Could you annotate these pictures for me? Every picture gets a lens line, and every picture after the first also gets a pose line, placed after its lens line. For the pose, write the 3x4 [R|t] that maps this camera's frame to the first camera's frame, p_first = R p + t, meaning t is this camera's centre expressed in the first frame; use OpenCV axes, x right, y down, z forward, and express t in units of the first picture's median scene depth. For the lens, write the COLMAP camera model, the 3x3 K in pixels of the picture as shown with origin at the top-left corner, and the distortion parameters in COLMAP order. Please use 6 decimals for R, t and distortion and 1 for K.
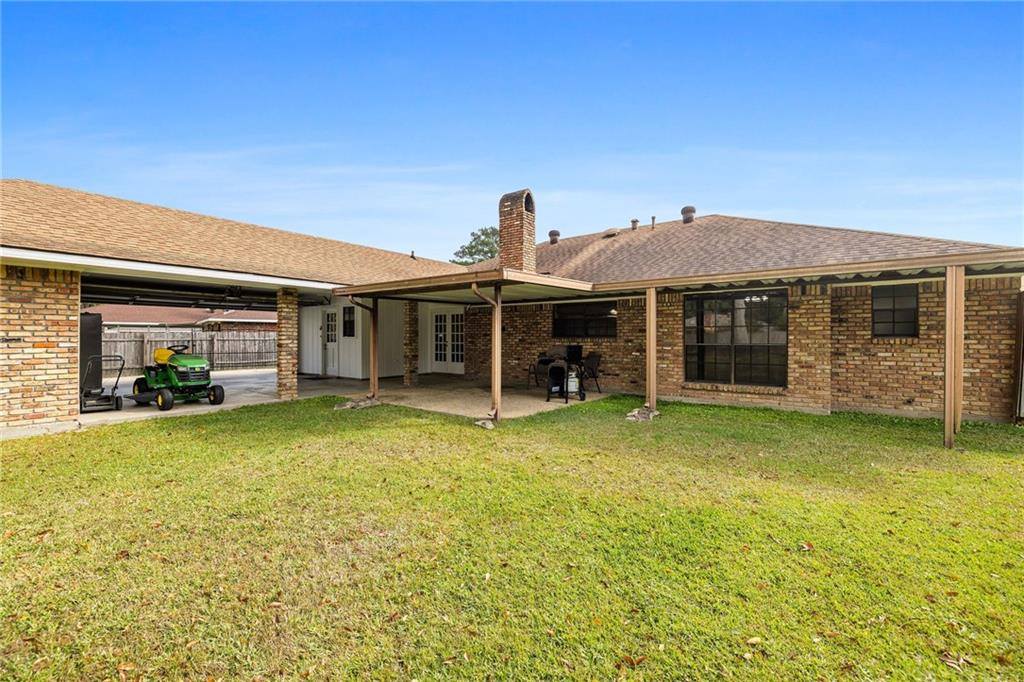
lens RADIAL K [[427.6, 0, 512.1], [0, 427.6, 339.8], [0, 0, 1]] dist [0.001034, -0.000577]
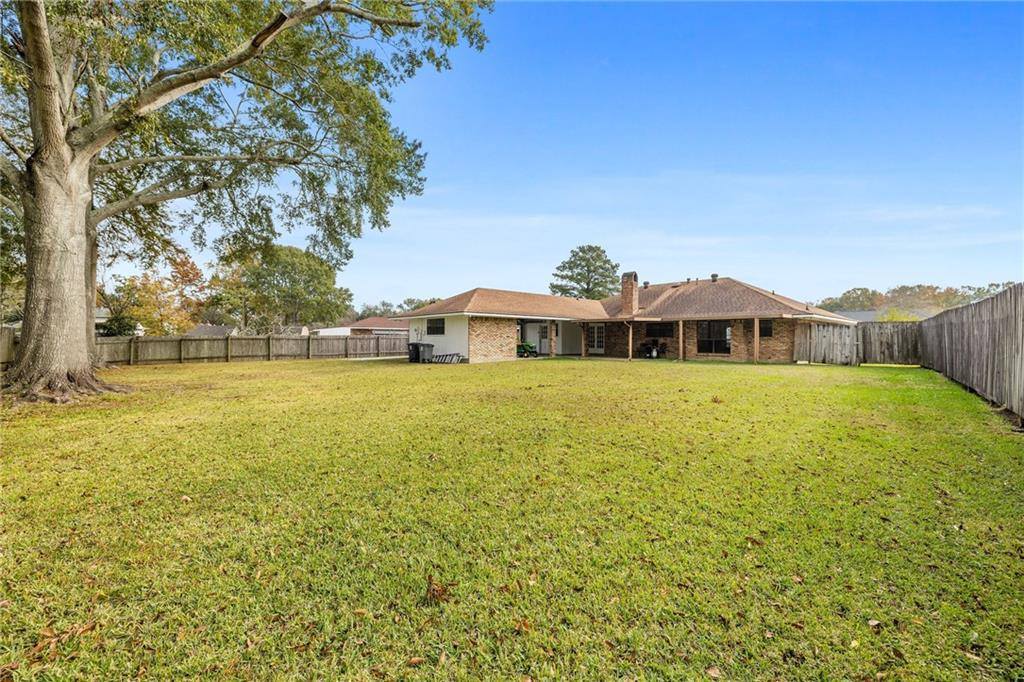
lens RADIAL K [[427.6, 0, 511.9], [0, 427.6, 342.2], [0, 0, 1]] dist [0.001034, -0.000577]
pose [[0.981191, 0.005541, -0.192959, -0.195988], [-0.004970, 0.999982, 0.003440, 0.021985], [0.192974, -0.002417, 0.981201, -1.613711]]
